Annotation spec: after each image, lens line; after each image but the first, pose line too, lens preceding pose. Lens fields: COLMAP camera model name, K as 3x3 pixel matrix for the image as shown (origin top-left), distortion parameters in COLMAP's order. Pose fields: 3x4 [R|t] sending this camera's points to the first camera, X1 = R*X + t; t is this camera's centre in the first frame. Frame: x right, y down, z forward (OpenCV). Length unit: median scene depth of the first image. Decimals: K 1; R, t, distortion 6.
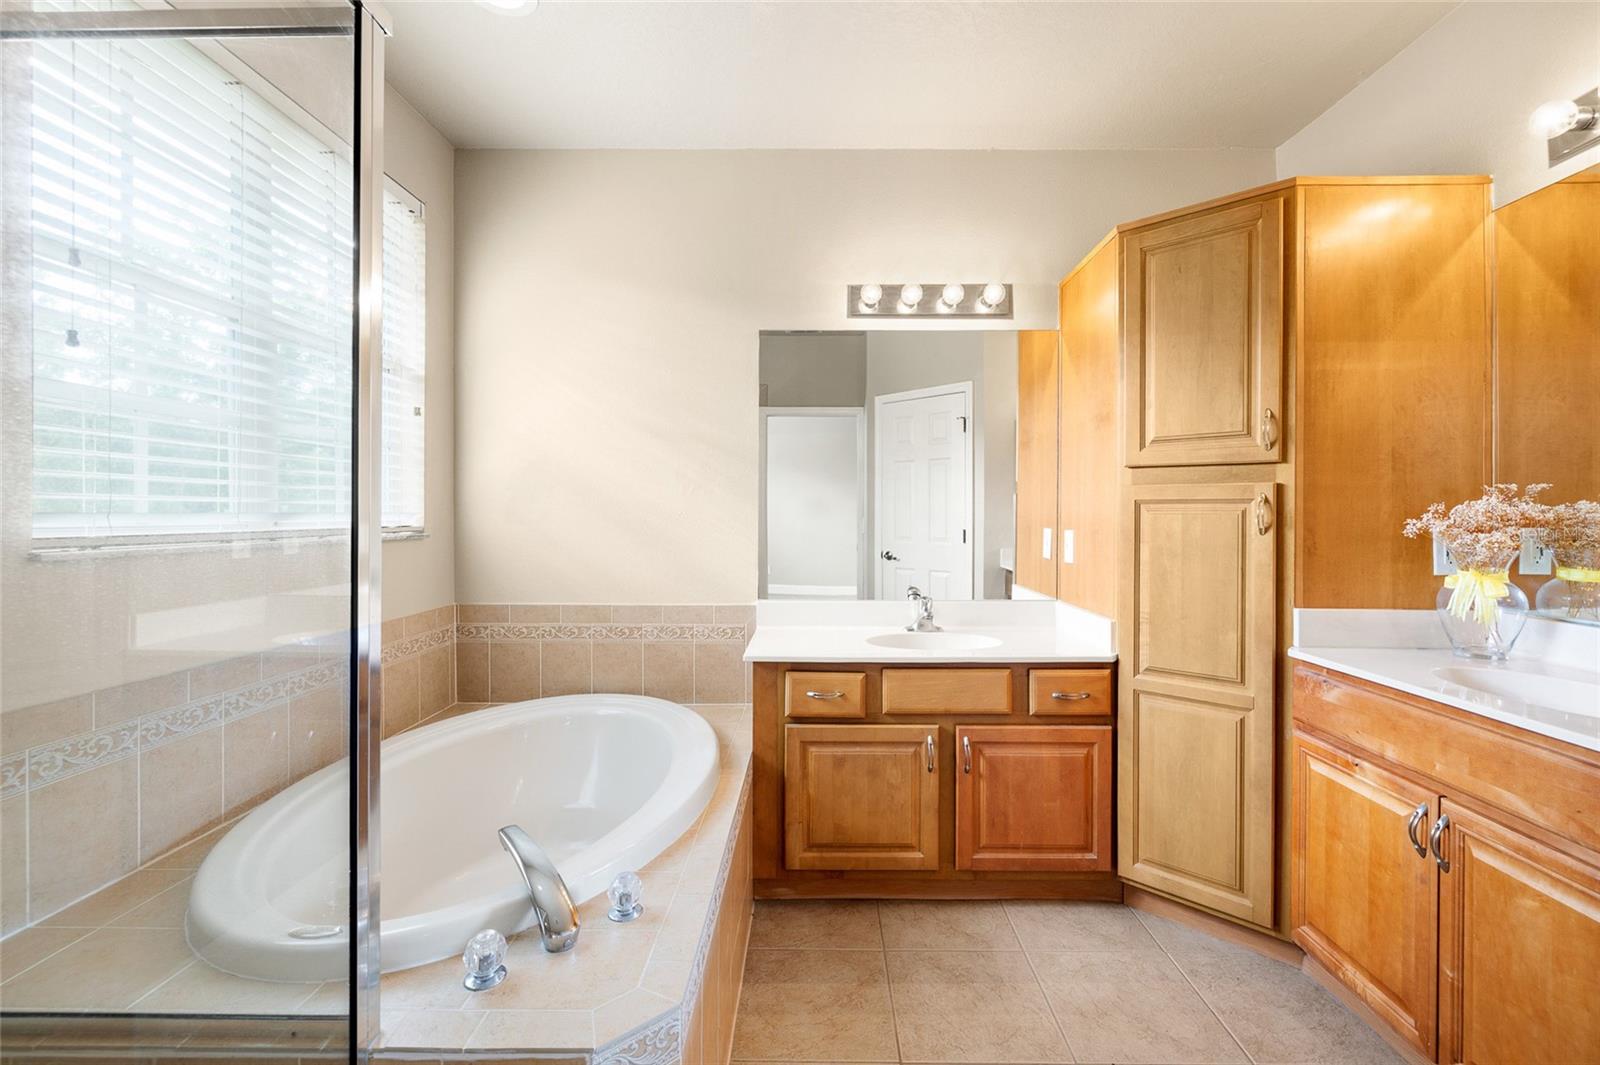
lens RADIAL K [[684.3, 0, 807.9], [0, 684.3, 515.3], [0, 0, 1]] dist [-0.000342, 0.000128]
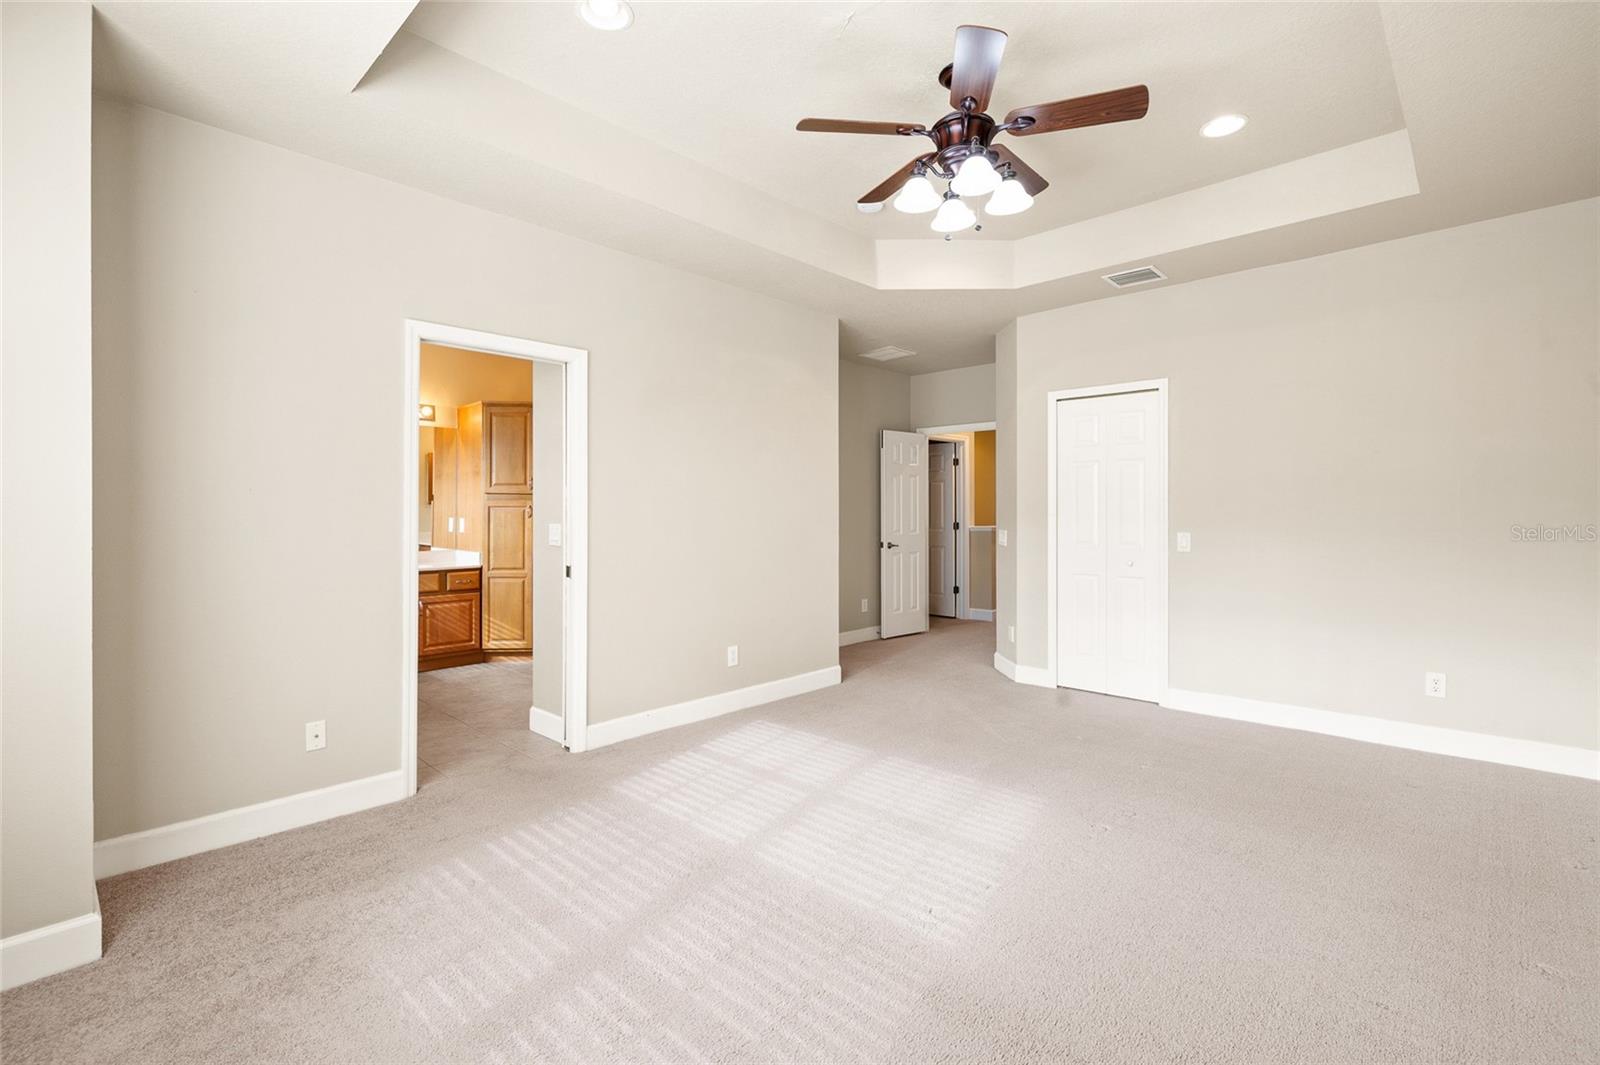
lens RADIAL K [[717.5, 0, 804.9], [0, 717.5, 515.5], [0, 0, 1]] dist [0.000189, -0.000677]
pose [[0.680963, -0.003771, 0.732308, -0.729449], [0.001324, 0.999991, 0.003917, 0.005660], [-0.732316, -0.001698, 0.680962, -1.808608]]
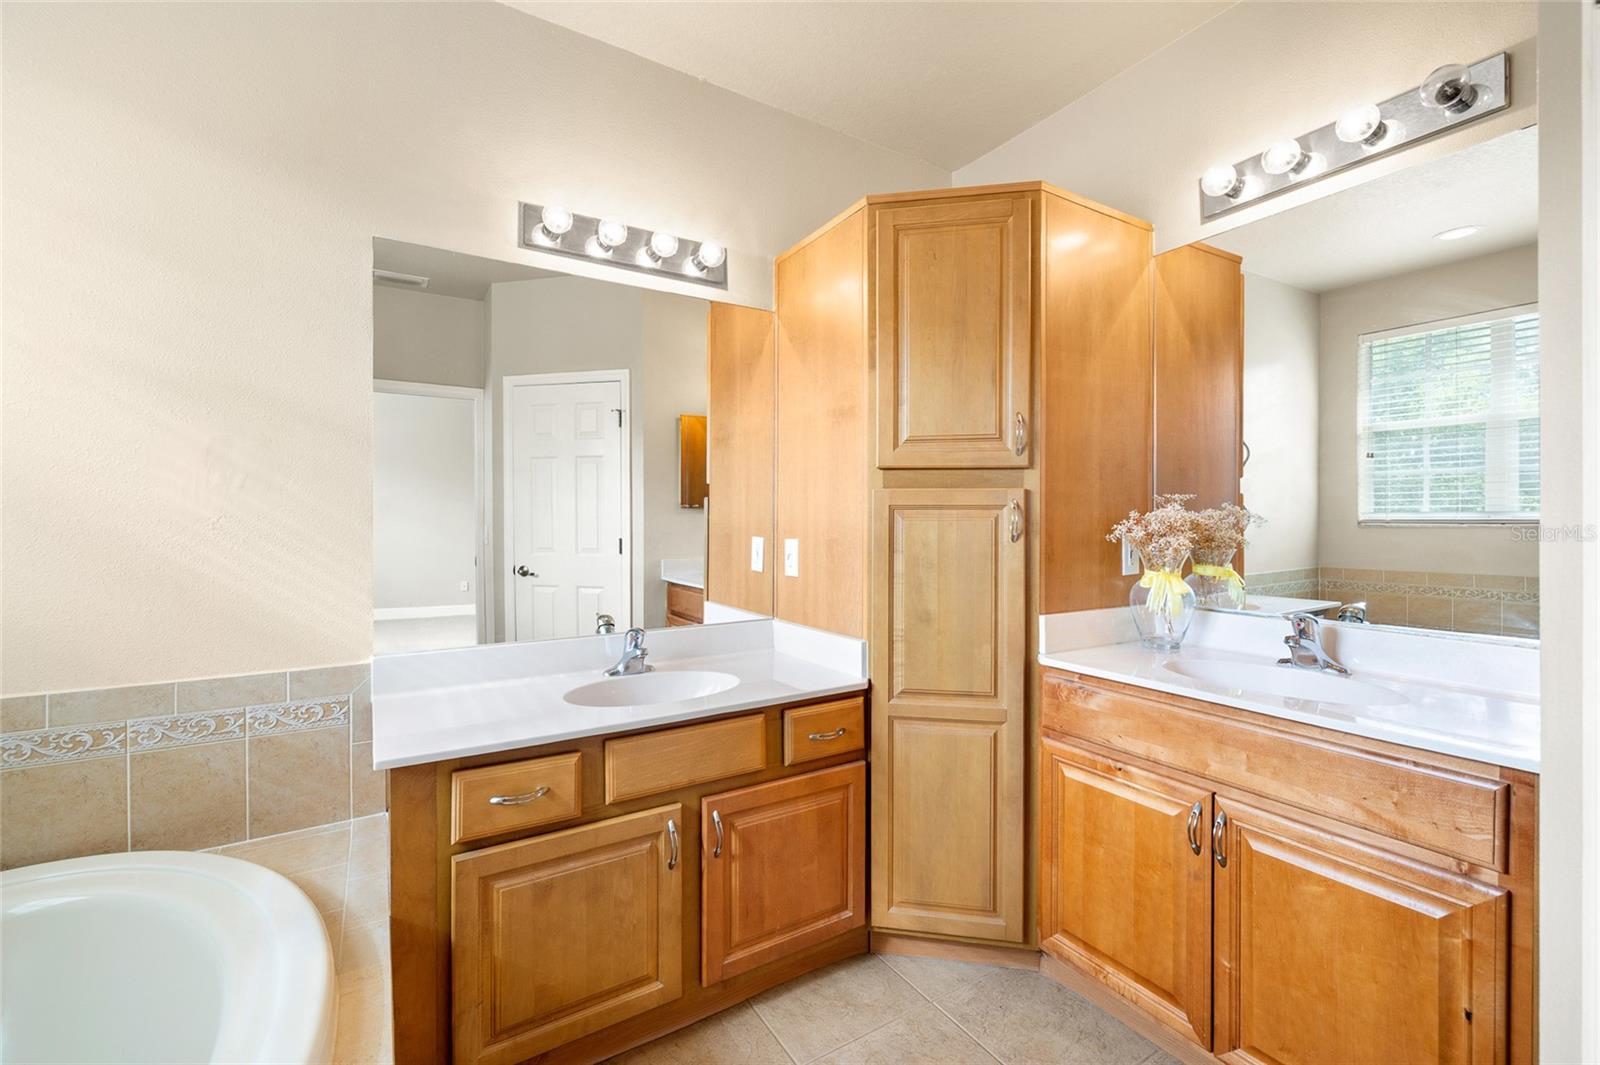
lens RADIAL K [[684.3, 0, 804.8], [0, 684.3, 525.3], [0, 0, 1]] dist [-0.000342, 0.000128]
pose [[0.842087, -0.006044, 0.539308, -0.098478], [0.002992, 0.999974, 0.006535, -0.002211], [-0.539333, -0.003889, 0.842083, 0.302775]]
